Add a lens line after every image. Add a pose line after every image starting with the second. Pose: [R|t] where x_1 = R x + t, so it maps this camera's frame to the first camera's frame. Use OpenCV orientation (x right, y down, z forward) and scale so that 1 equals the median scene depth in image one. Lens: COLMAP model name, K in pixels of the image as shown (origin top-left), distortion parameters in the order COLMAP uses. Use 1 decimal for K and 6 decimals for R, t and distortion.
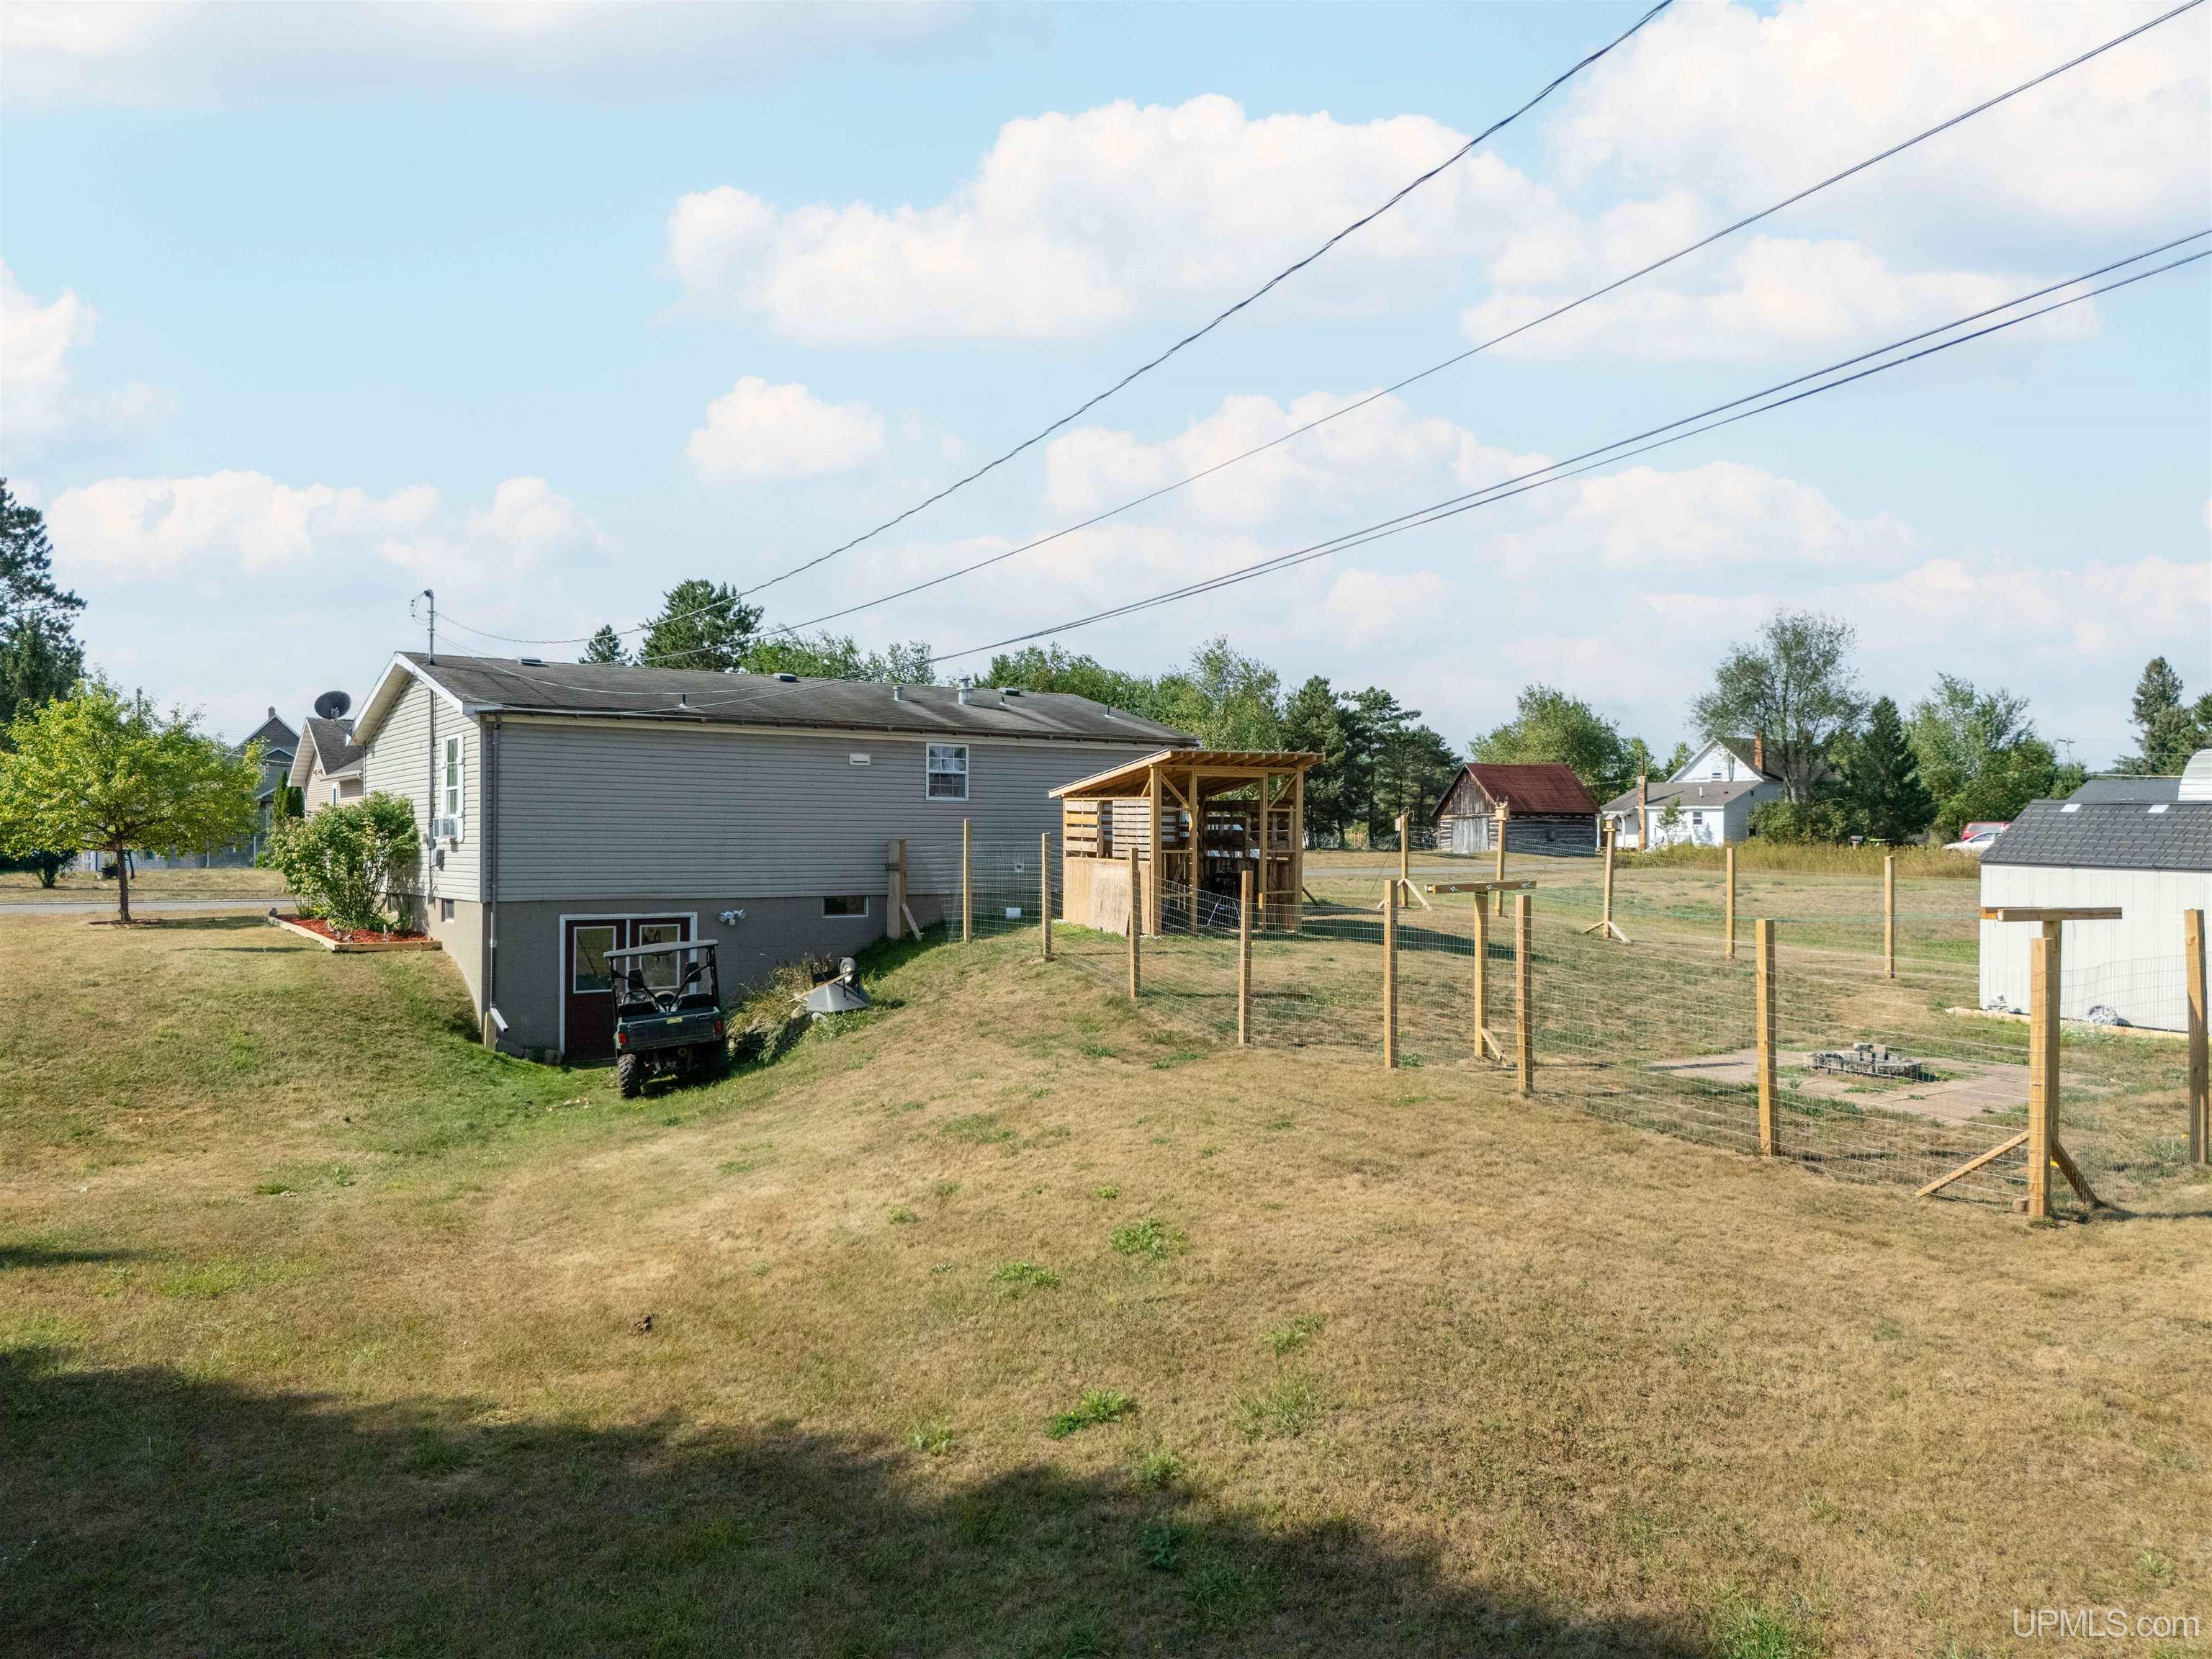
lens RADIAL K [[1638.3, 0, 1106.0], [0, 1638.3, 829.5], [0, 0, 1]] dist [0.068016, -0.065622]
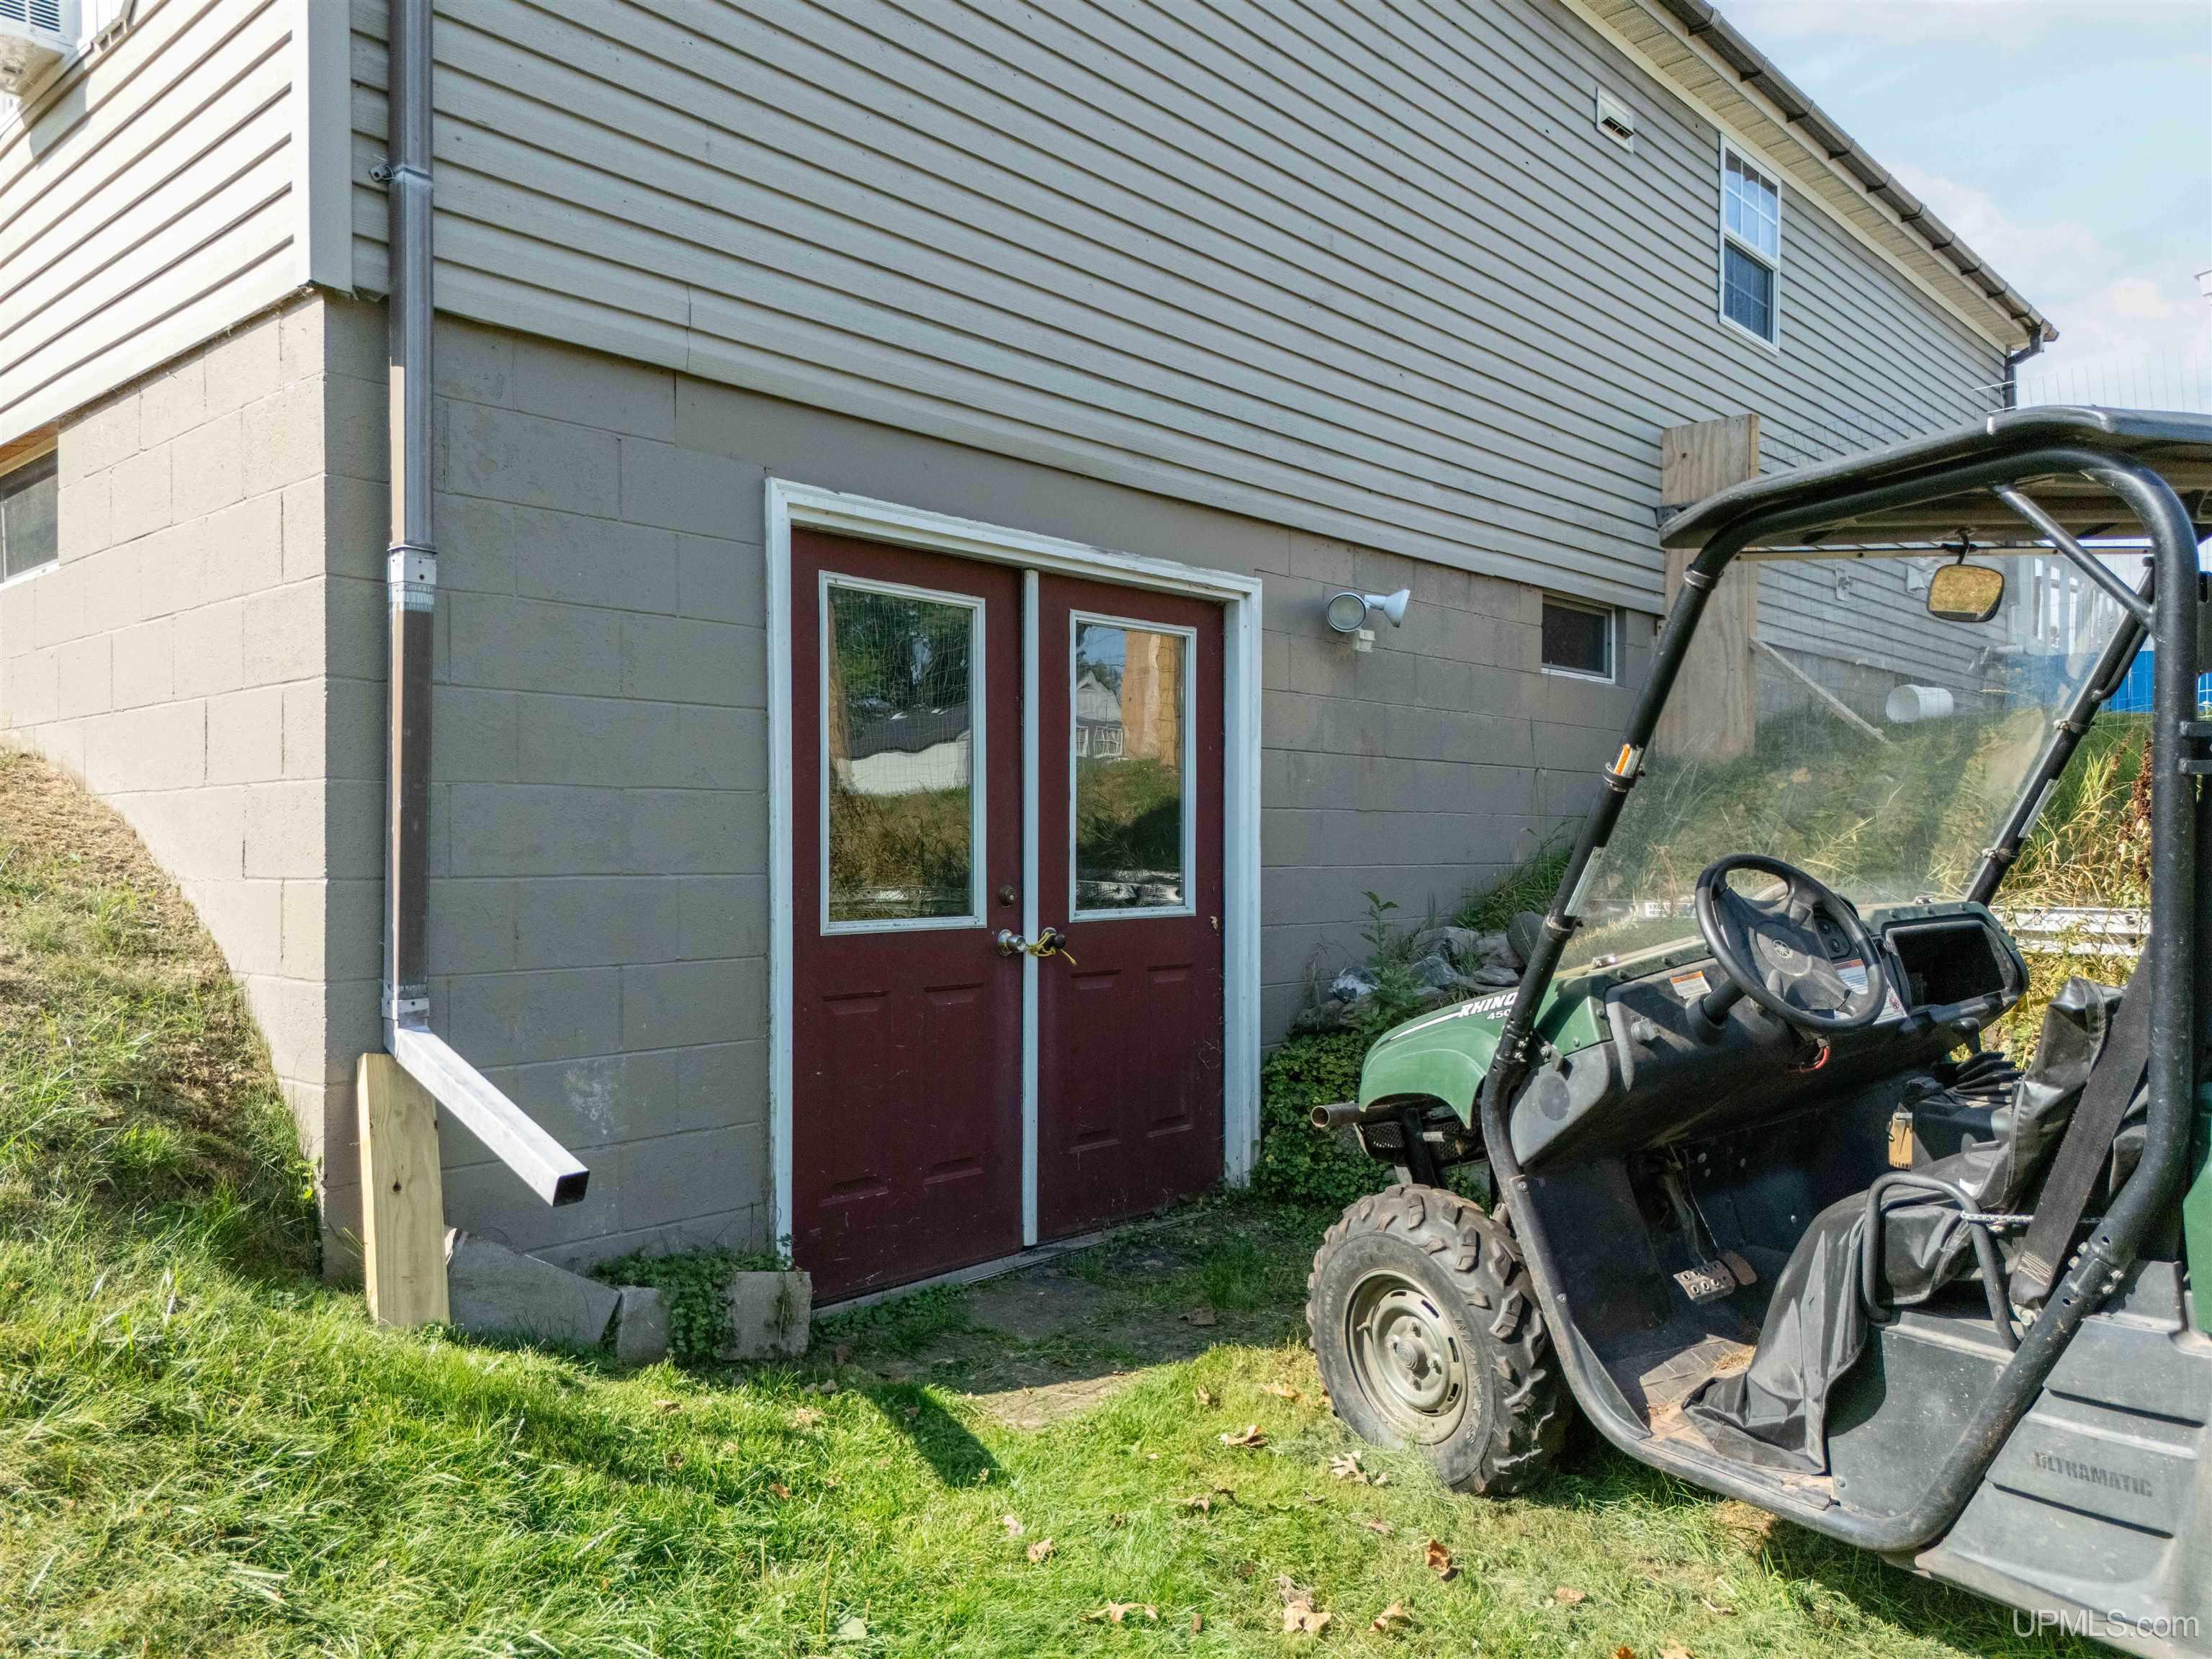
lens RADIAL K [[1632.1, 0, 1096.4], [0, 1632.1, 828.8], [0, 0, 1]] dist [0.031801, -0.001355]
pose [[0.970527, -0.002424, 0.240979, -0.329127], [0.005212, 0.999927, -0.010931, 0.087700], [-0.240935, 0.011865, 0.970469, 0.801993]]
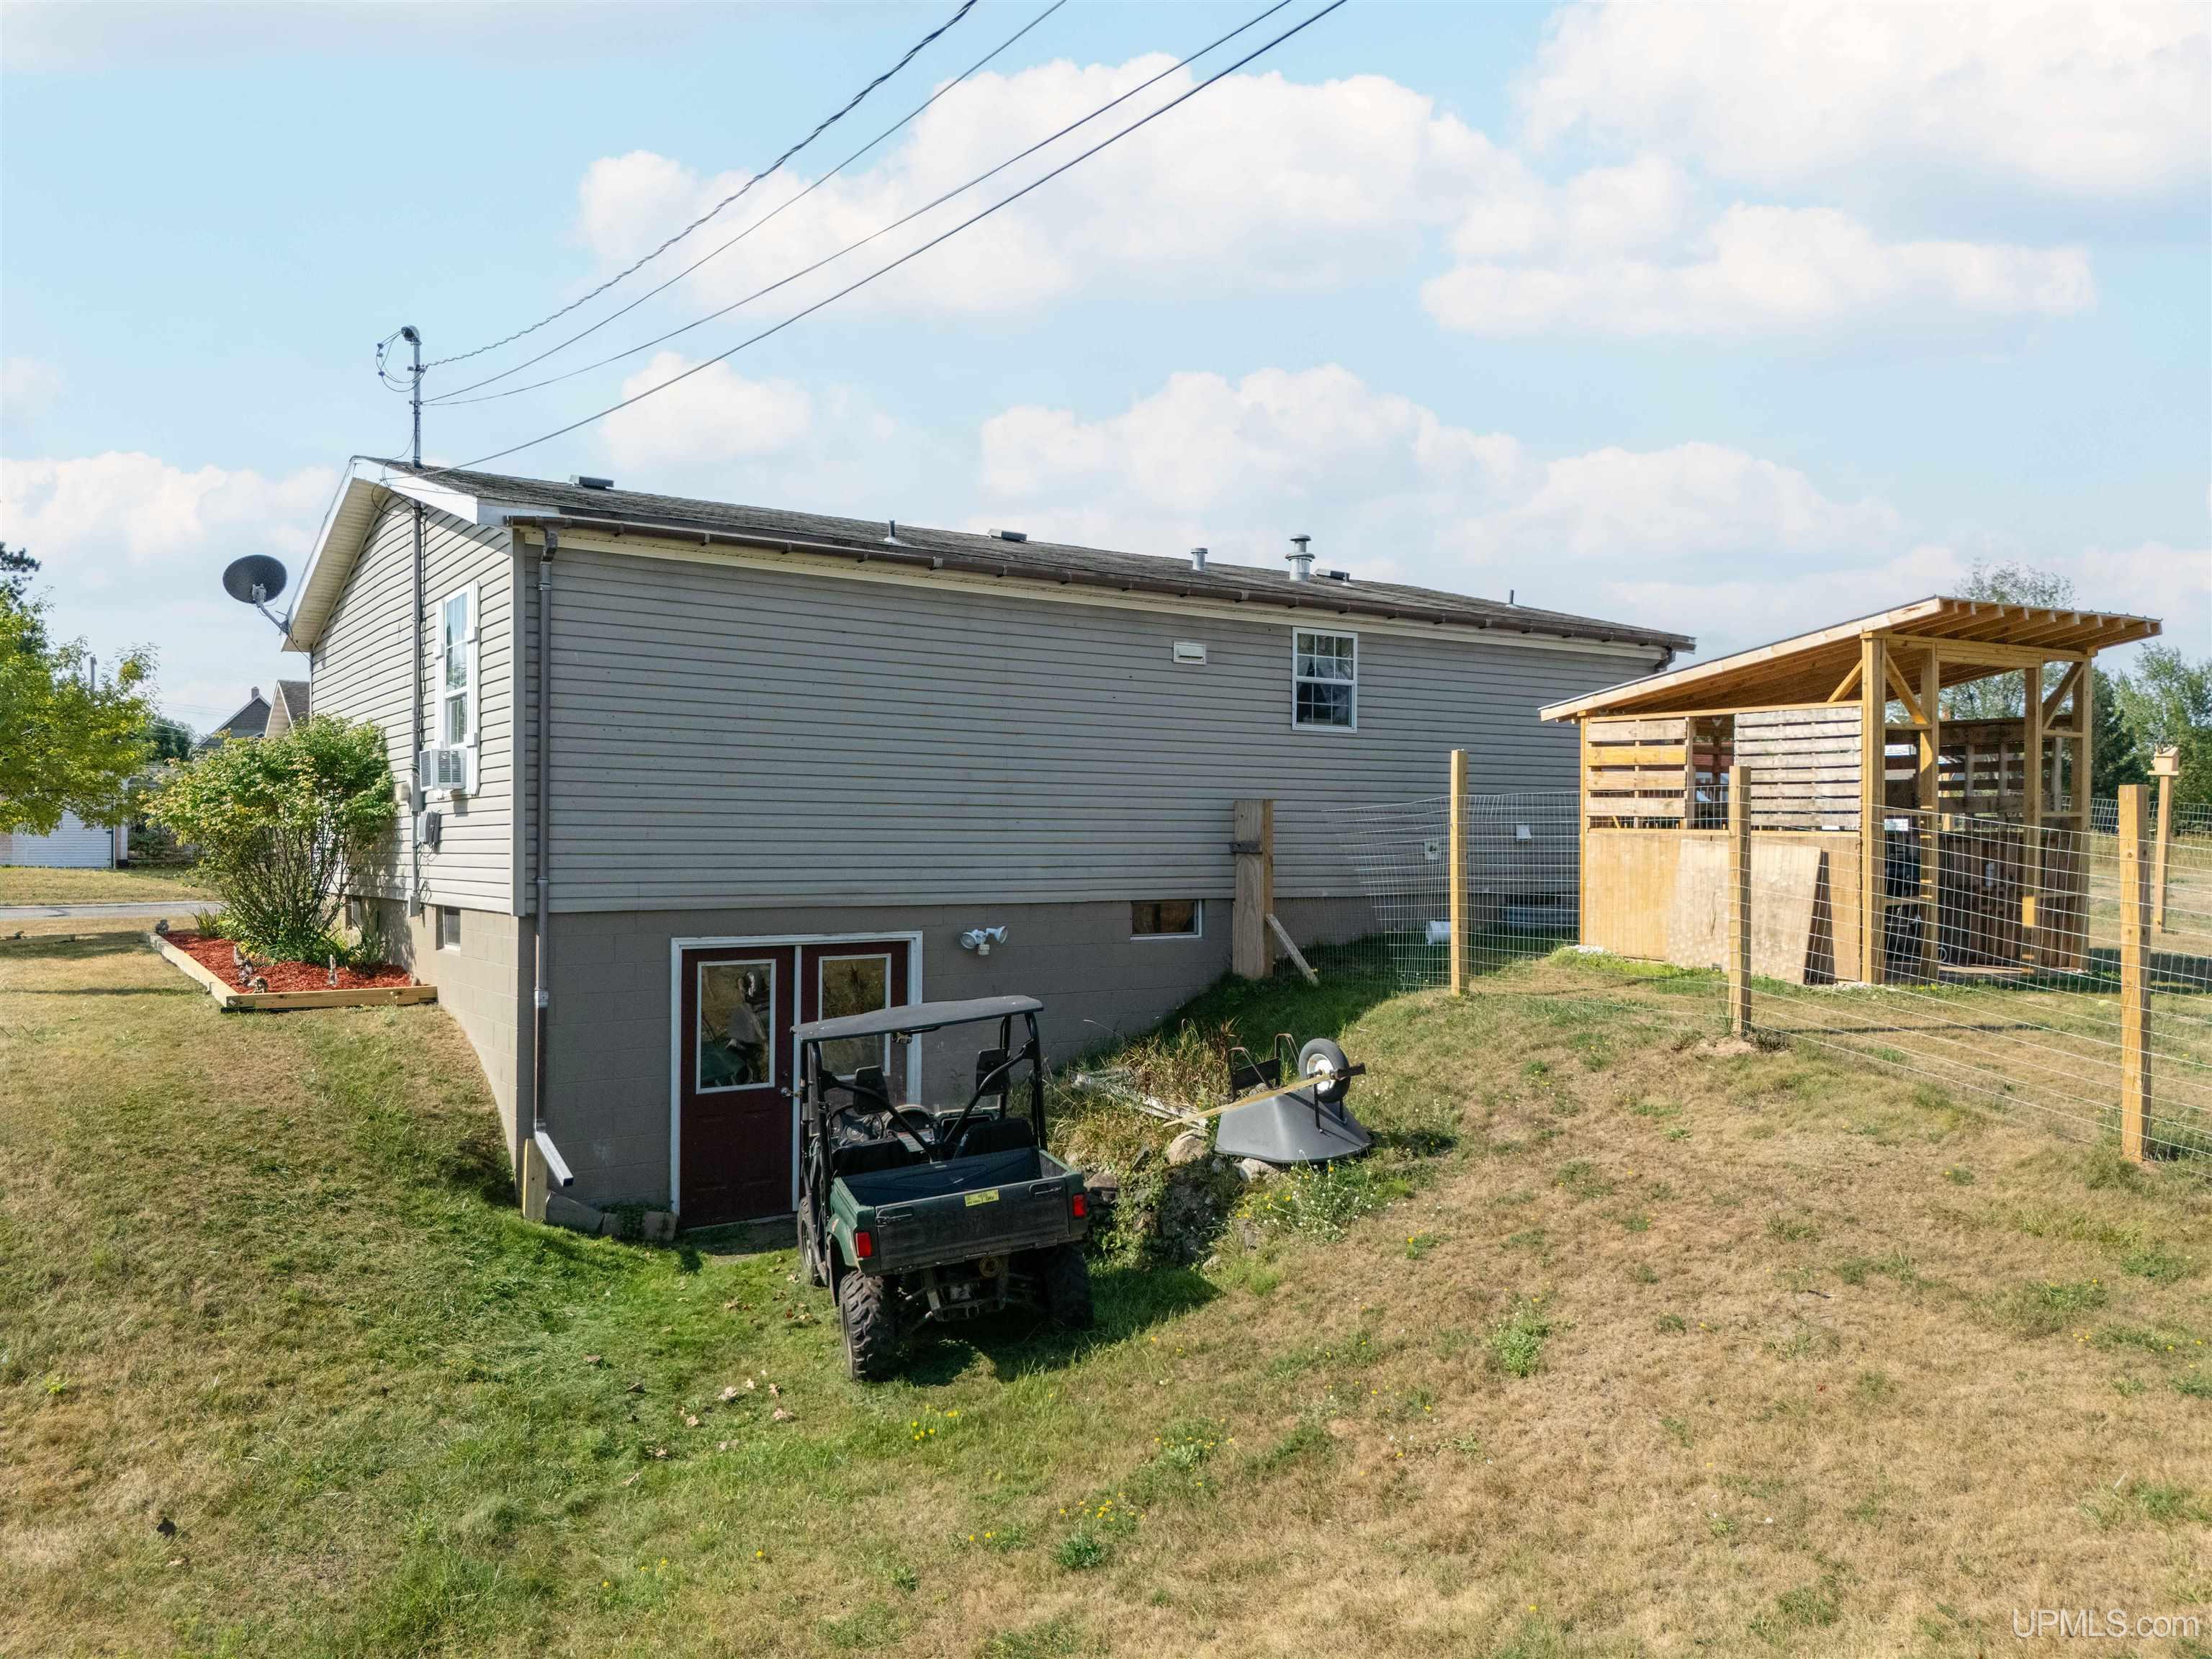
lens RADIAL K [[1638.3, 0, 1106.0], [0, 1638.3, 829.5], [0, 0, 1]] dist [0.068016, -0.065622]
pose [[0.999997, -0.000846, -0.002233, -0.192137], [0.000845, 0.999999, -0.000644, 0.018476], [0.002233, 0.000642, 0.999997, 0.485828]]
